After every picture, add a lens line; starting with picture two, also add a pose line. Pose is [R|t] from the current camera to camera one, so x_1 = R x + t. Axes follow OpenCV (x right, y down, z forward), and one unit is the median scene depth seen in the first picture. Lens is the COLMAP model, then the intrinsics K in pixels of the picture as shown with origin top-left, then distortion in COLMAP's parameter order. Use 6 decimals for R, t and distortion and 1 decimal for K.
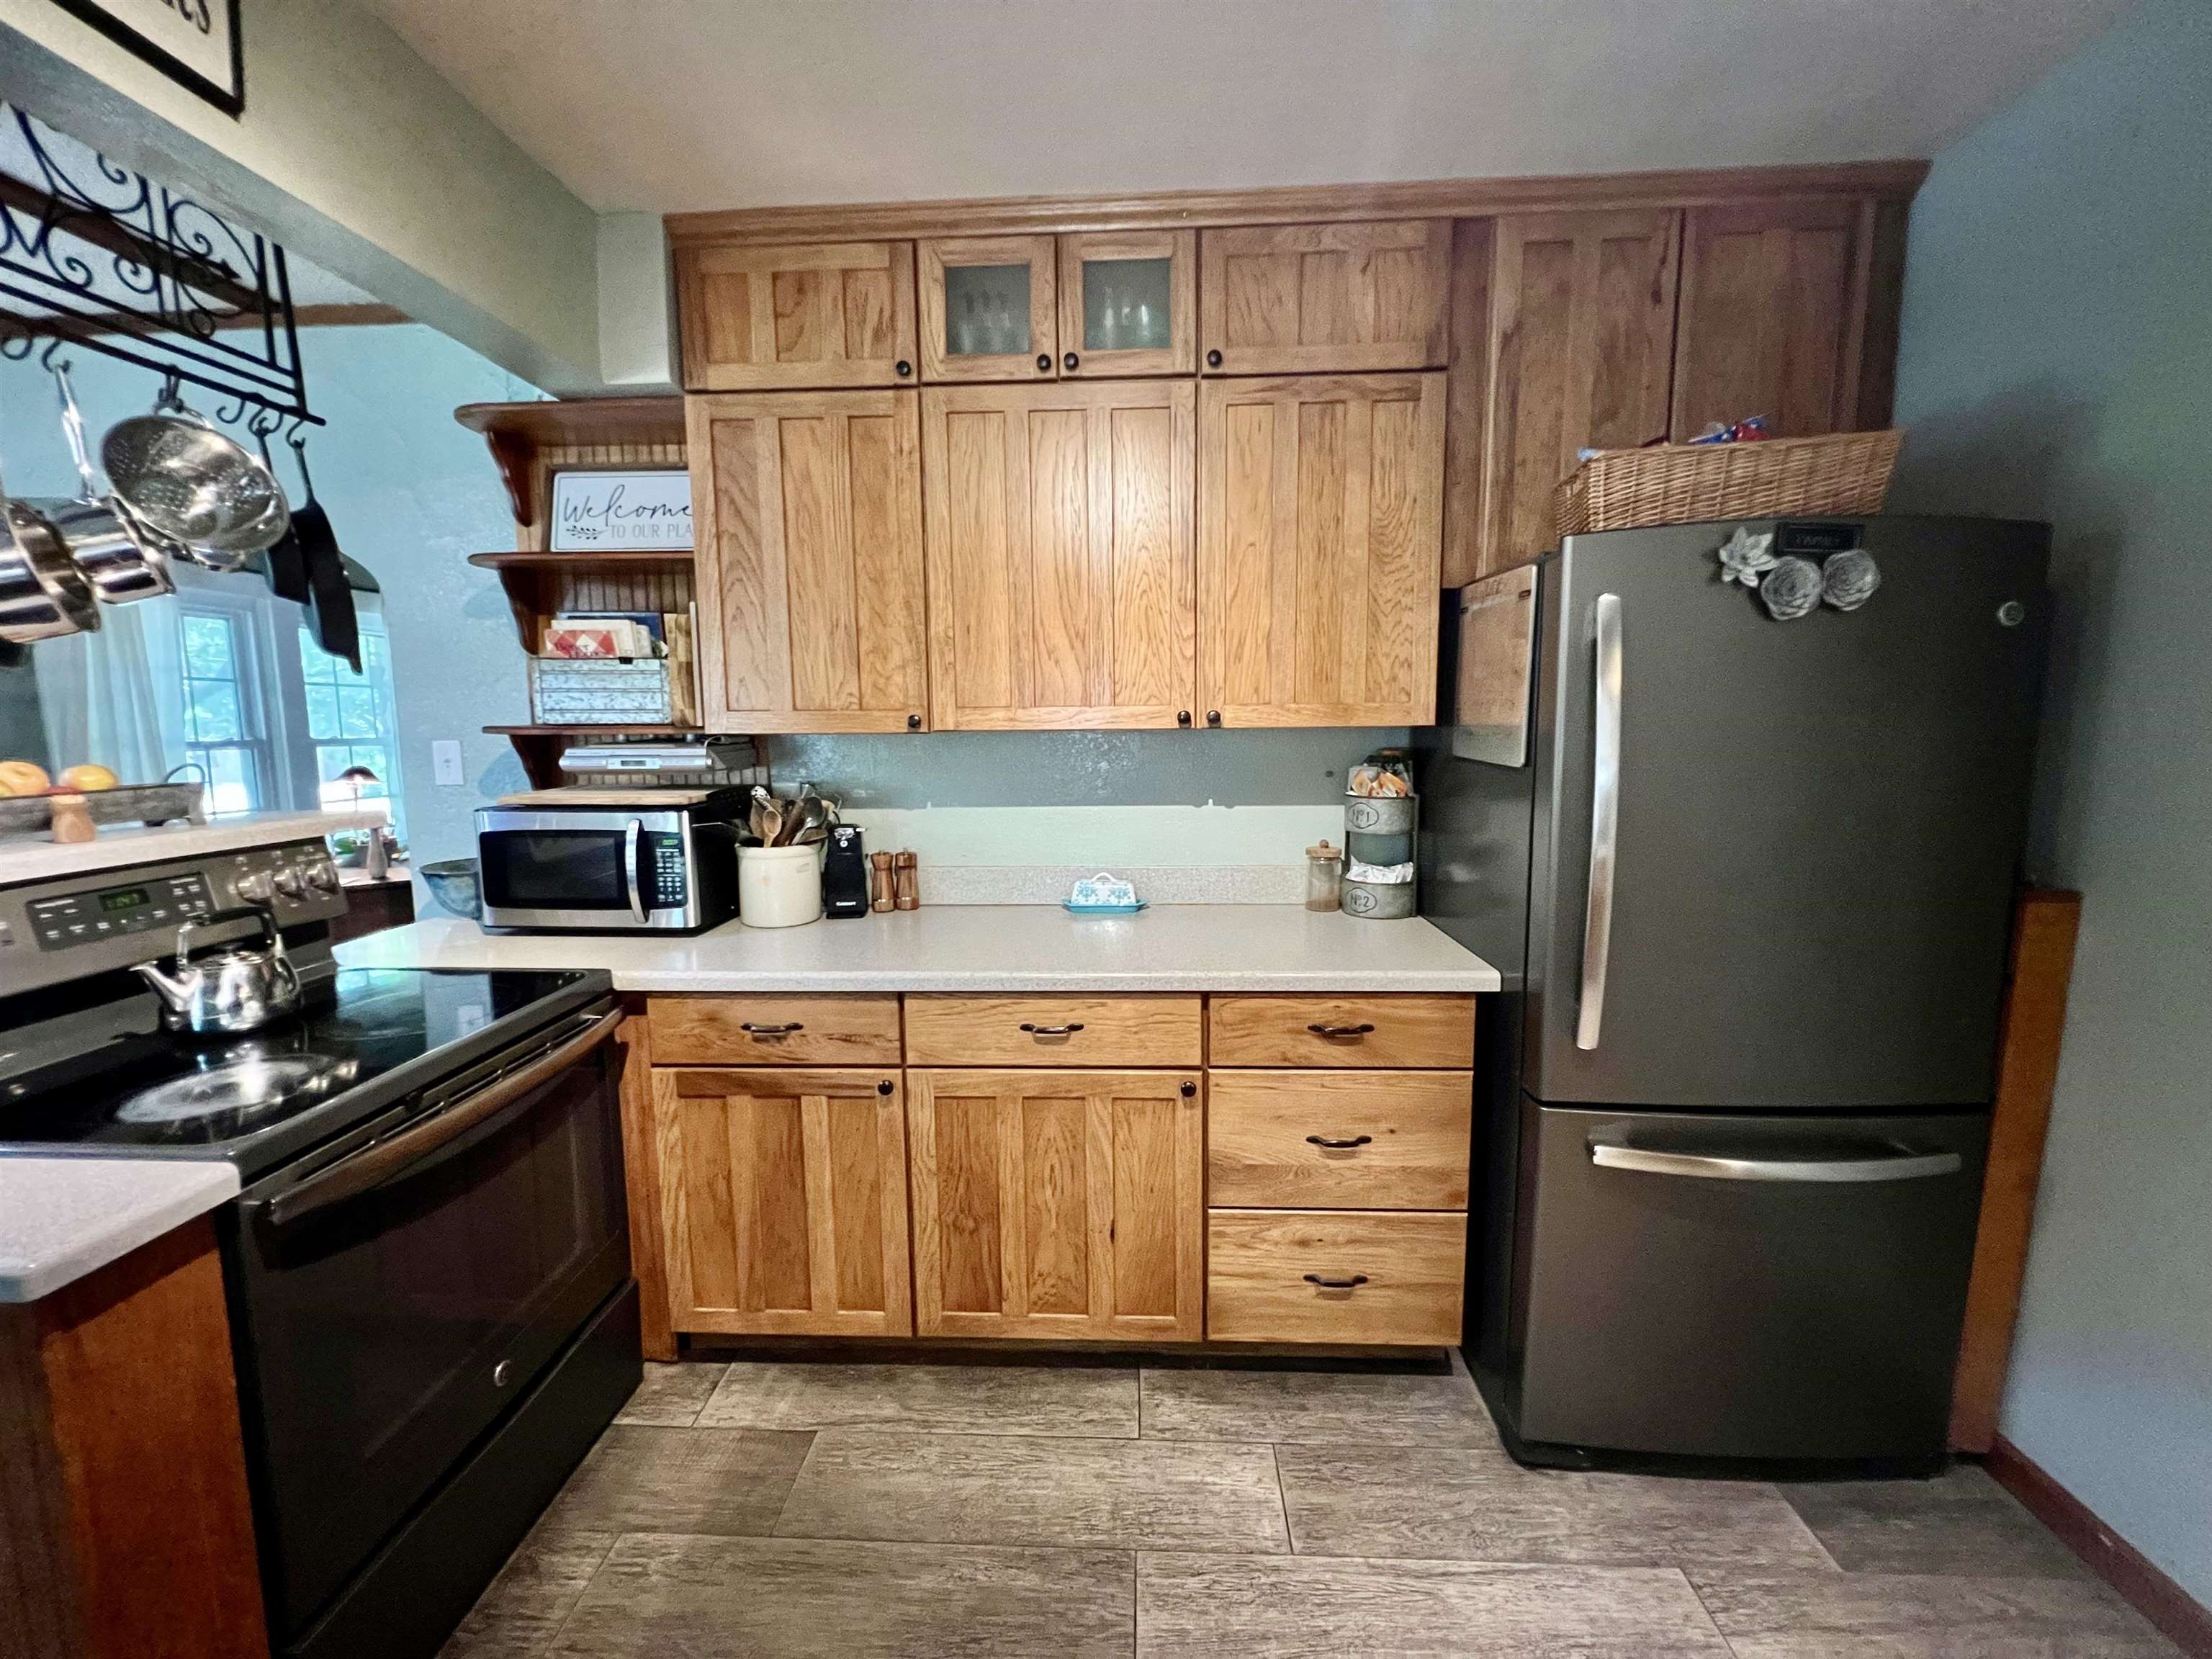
lens RADIAL K [[884.2, 0, 1099.1], [0, 884.2, 824.3], [0, 0, 1]] dist [-0.000579, 0.000158]
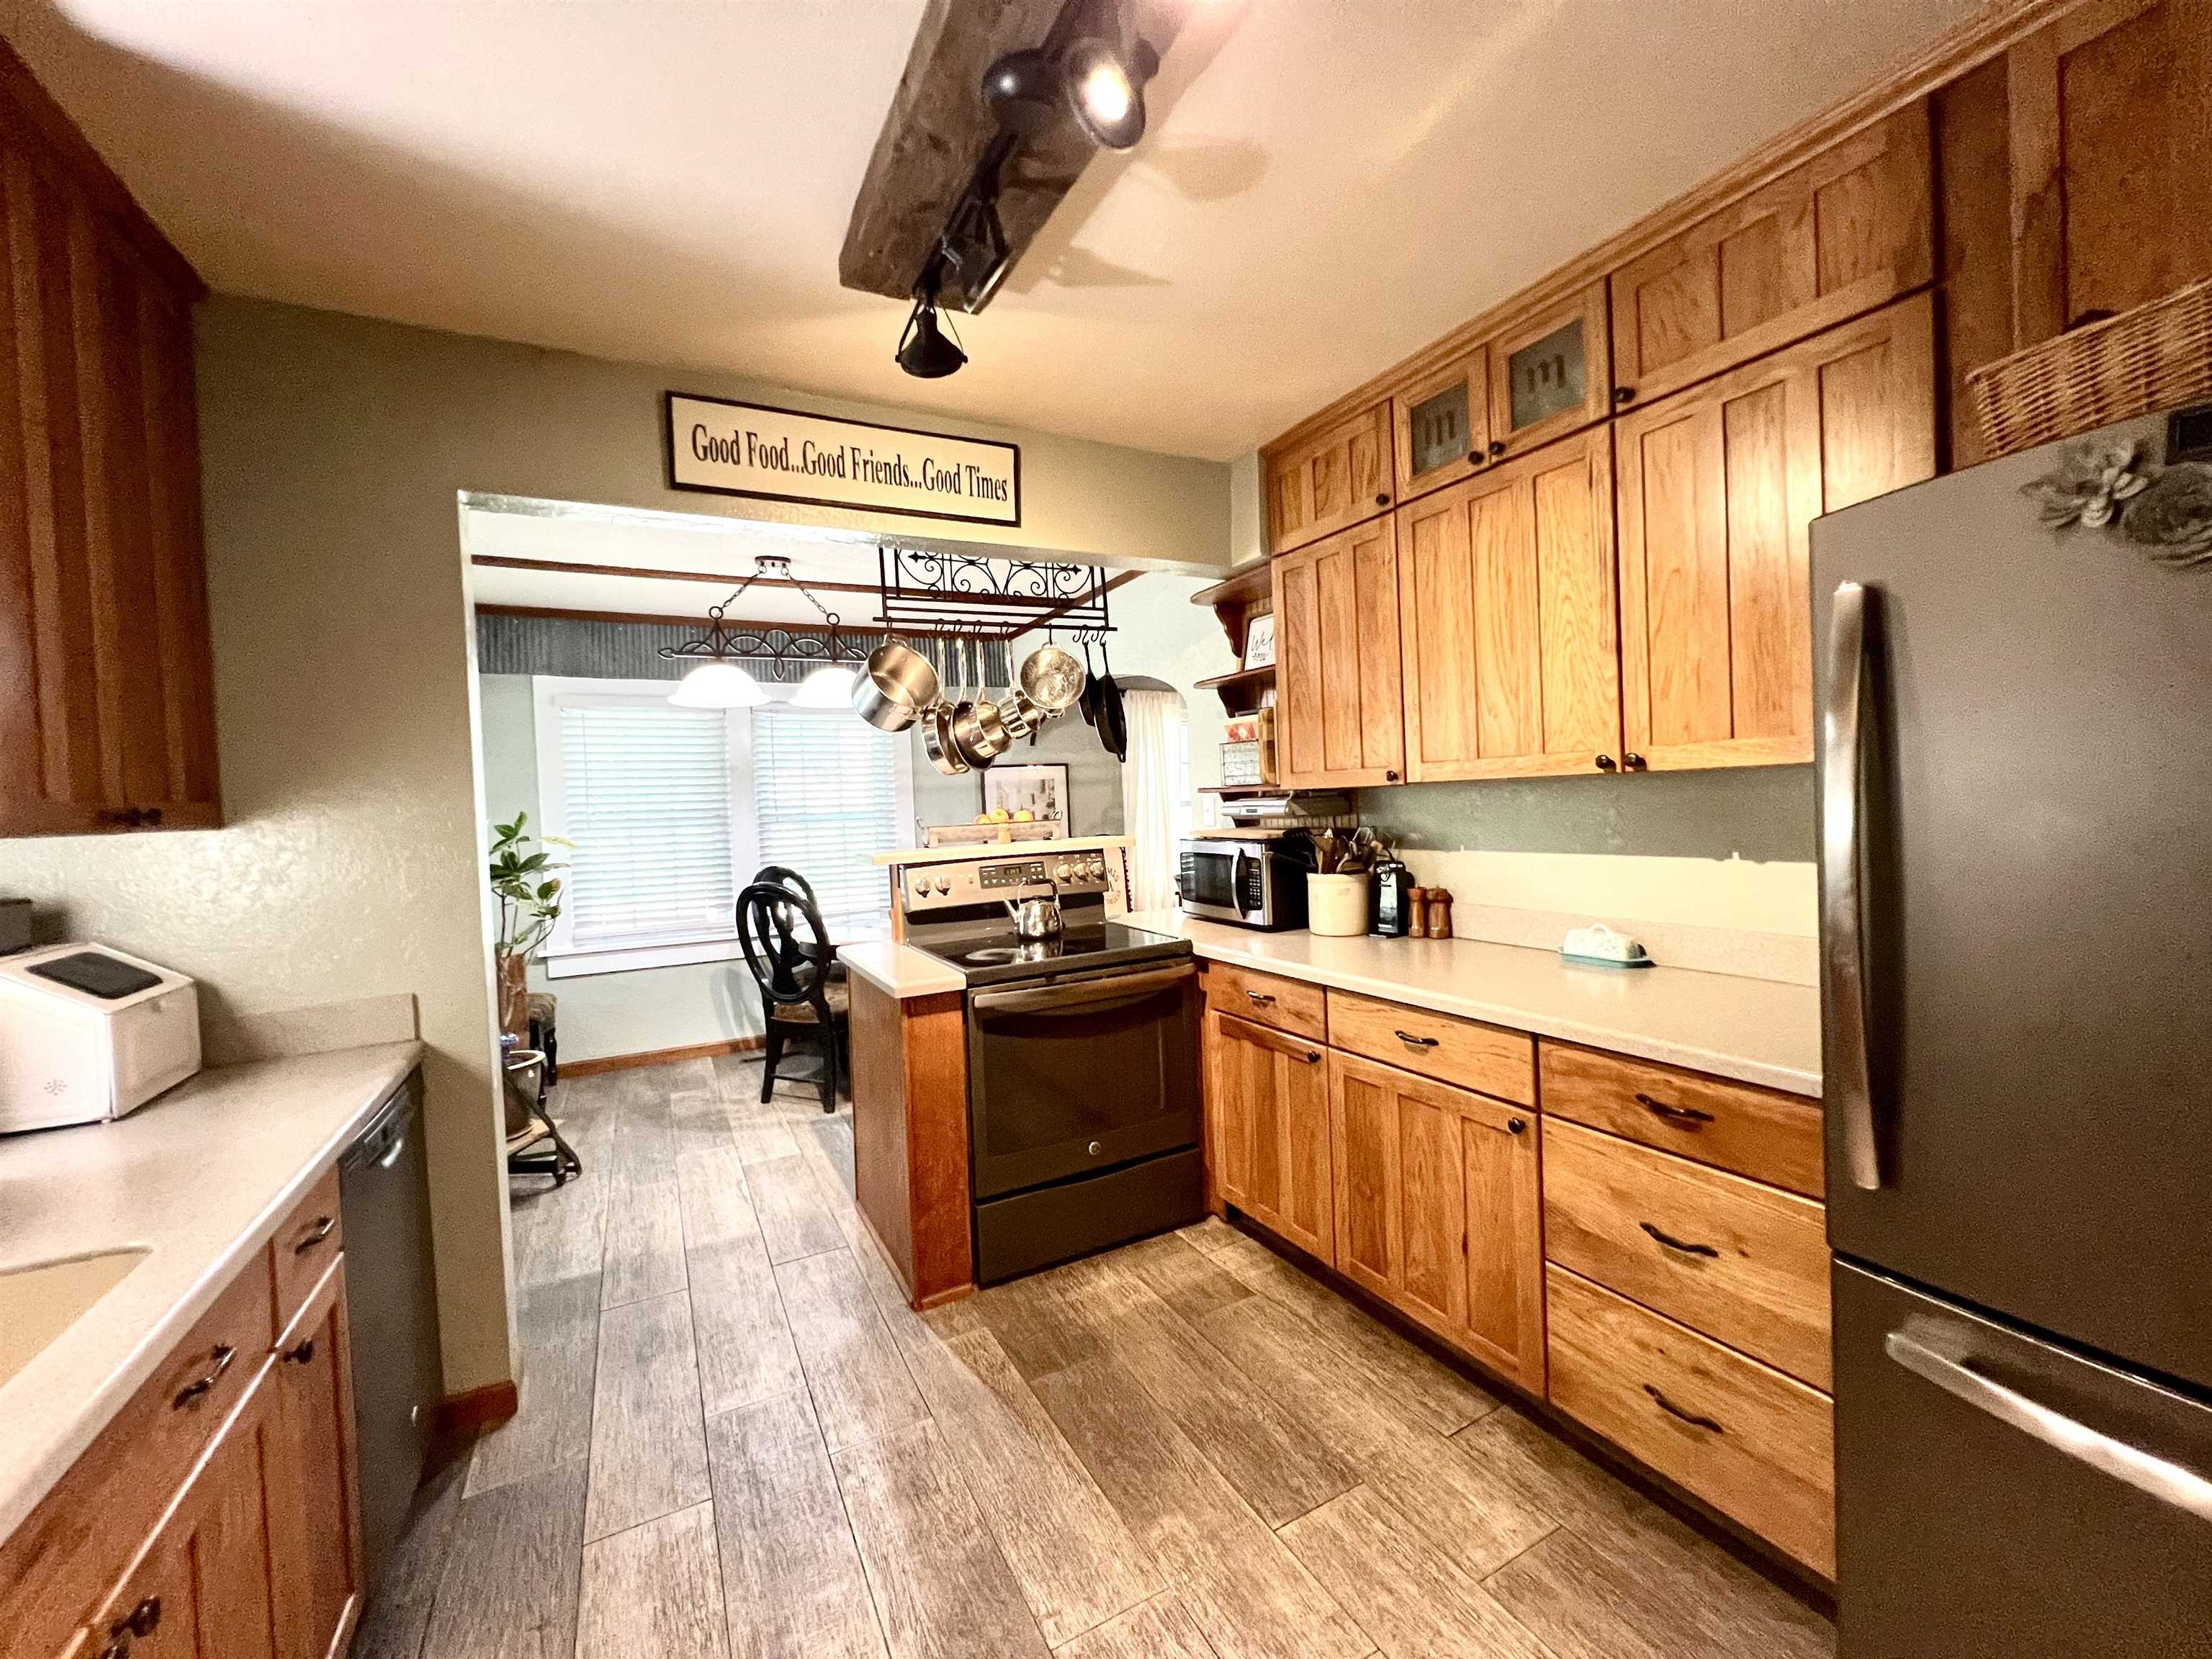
lens RADIAL K [[884.2, 0, 1099.1], [0, 884.2, 824.3], [0, 0, 1]] dist [-0.000579, 0.000158]
pose [[0.508027, 0.010950, -0.861272, 0.694264], [-0.066176, 0.997460, -0.026352, 0.010145], [0.858795, 0.070383, 0.507461, 0.040761]]
